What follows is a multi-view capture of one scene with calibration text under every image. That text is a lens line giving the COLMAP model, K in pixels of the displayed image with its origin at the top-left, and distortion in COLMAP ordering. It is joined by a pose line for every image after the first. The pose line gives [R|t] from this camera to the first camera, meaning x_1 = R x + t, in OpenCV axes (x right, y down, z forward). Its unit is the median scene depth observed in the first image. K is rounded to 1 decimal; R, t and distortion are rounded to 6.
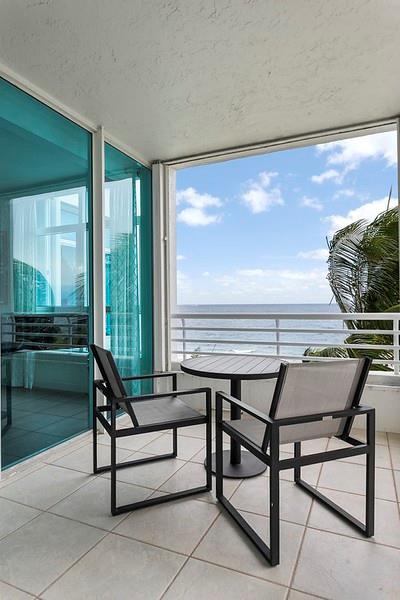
lens RADIAL K [[367.1, 0, 201.2], [0, 367.1, 302.0], [0, 0, 1]] dist [-0.001426, -0.000400]
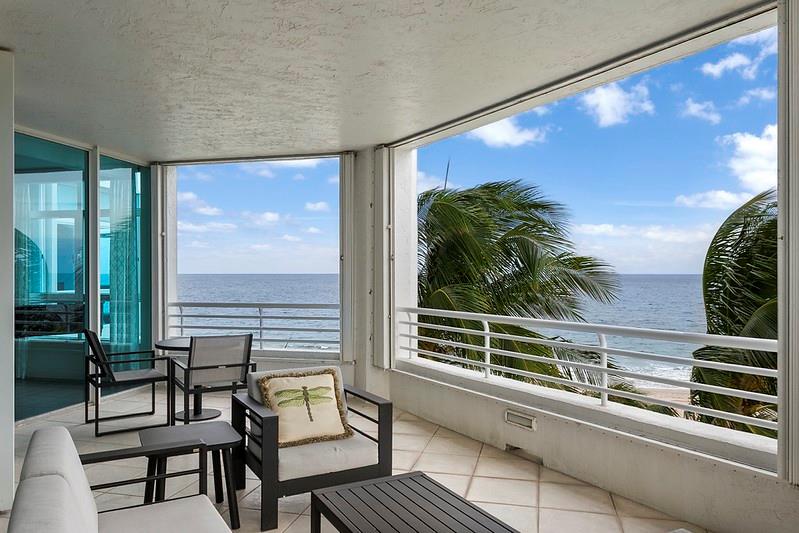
lens RADIAL K [[586.4, 0, 400.3], [0, 586.4, 270.4], [0, 0, 1]] dist [0.003243, -0.001528]
pose [[0.984714, 0.006247, 0.174068, 0.291936], [-0.006962, 0.999970, 0.003493, -0.073798], [-0.174041, -0.004651, 0.984727, -0.831344]]
